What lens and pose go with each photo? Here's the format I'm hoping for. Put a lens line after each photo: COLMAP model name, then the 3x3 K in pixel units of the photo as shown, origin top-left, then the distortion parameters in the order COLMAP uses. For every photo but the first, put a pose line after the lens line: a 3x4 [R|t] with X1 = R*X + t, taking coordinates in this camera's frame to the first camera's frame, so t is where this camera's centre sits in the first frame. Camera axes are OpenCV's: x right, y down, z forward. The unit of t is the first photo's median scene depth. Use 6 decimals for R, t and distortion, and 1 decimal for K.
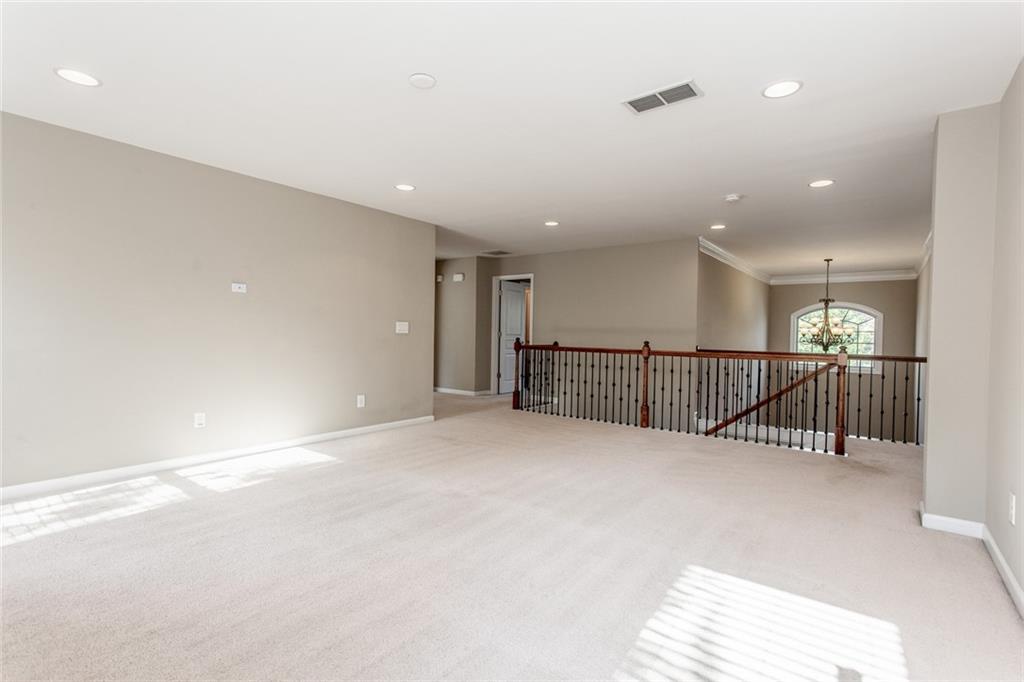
lens RADIAL K [[482.1, 0, 514.5], [0, 482.1, 341.0], [0, 0, 1]] dist [0.003409, 0.000121]
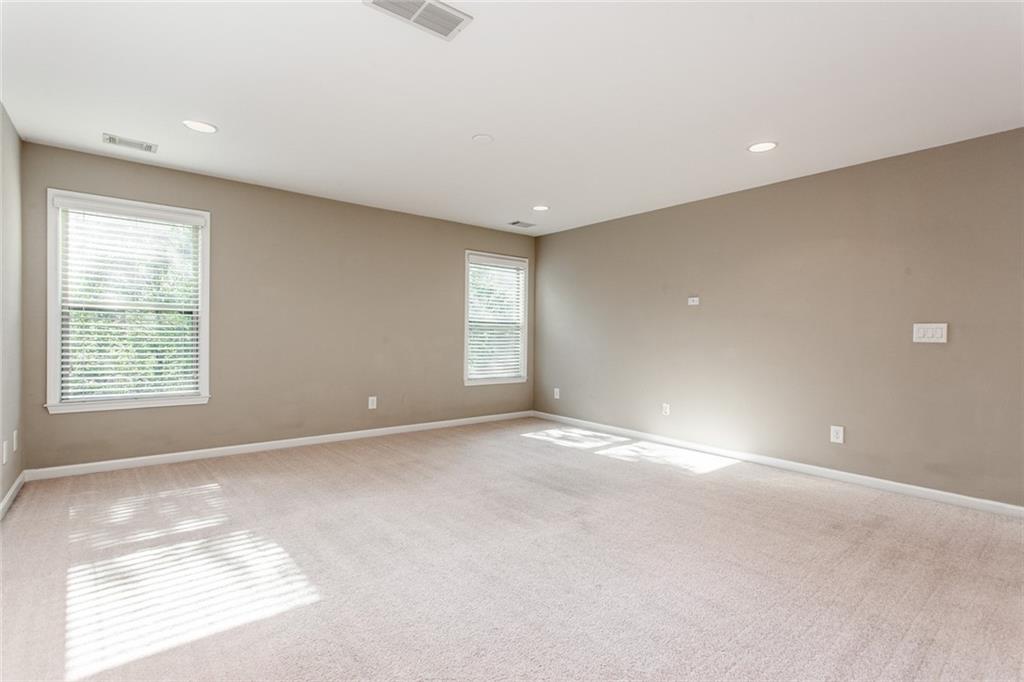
lens RADIAL K [[482.1, 0, 514.5], [0, 482.1, 341.0], [0, 0, 1]] dist [0.003409, 0.000121]
pose [[-0.229276, -0.007786, -0.973330, 0.658837], [-0.031570, 0.999501, -0.000559, -0.001784], [0.972849, 0.030600, -0.229408, 0.887392]]
